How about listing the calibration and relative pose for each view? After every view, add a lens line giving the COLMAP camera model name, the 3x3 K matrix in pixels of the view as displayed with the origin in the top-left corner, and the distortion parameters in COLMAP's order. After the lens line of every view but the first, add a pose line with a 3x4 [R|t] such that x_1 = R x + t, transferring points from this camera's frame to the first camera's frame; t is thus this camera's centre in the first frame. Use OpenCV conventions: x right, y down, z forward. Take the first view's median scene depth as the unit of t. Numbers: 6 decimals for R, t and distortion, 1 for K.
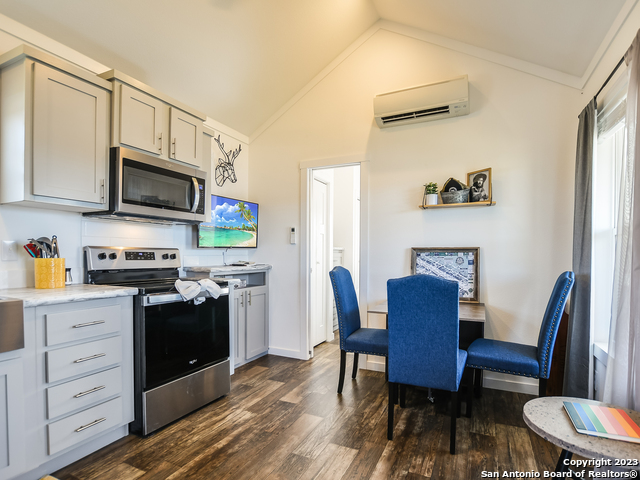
lens RADIAL K [[338.7, 0, 319.8], [0, 338.7, 257.8], [0, 0, 1]] dist [-0.002273, -0.000472]
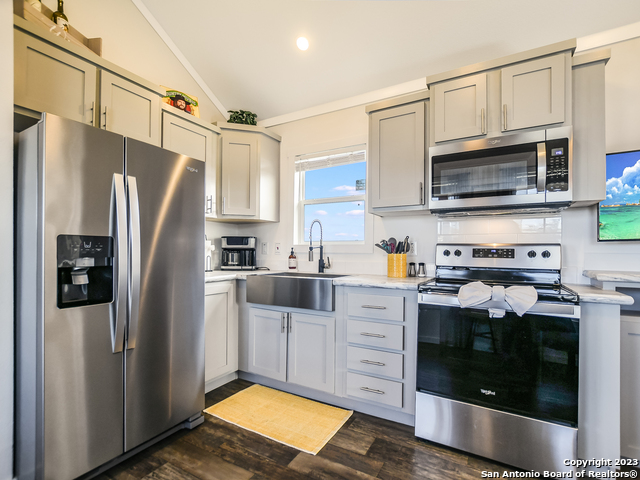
lens RADIAL K [[317.0, 0, 320.4], [0, 317.0, 247.3], [0, 0, 1]] dist [-0.000074, 0.000421]
pose [[-0.066859, -0.017803, -0.997604, 0.357249], [-0.018106, 0.999698, -0.016627, 0.001348], [0.997598, 0.016951, -0.067161, 0.658016]]
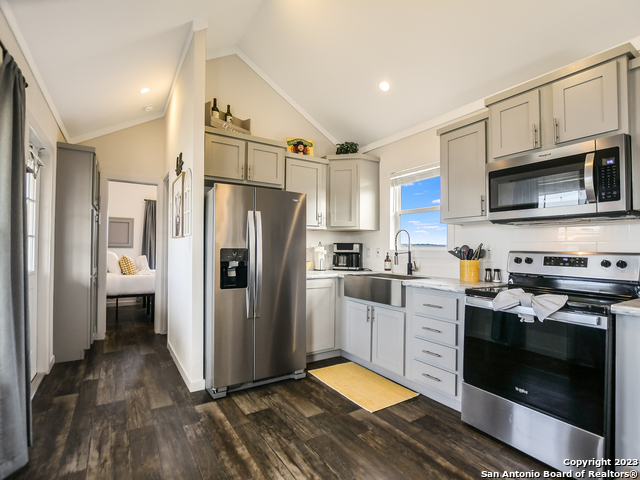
lens RADIAL K [[325.4, 0, 320.0], [0, 325.4, 240.0], [0, 0, 1]] dist [-0.001651, 0.000139]
pose [[-0.518978, -0.031899, -0.854192, 0.560110], [-0.020683, 0.999479, -0.024758, -0.029630], [0.854538, 0.004818, -0.519367, 0.975101]]
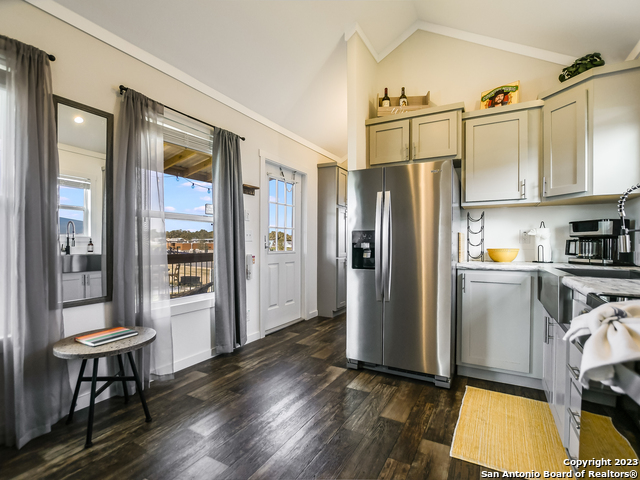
lens RADIAL K [[325.4, 0, 320.0], [0, 325.4, 240.0], [0, 0, 1]] dist [-0.001651, 0.000139]
pose [[-0.997875, -0.009776, 0.064427, -0.130223], [-0.009873, 0.999951, -0.001193, 0.012425], [-0.064412, -0.001827, -0.997922, 1.295984]]
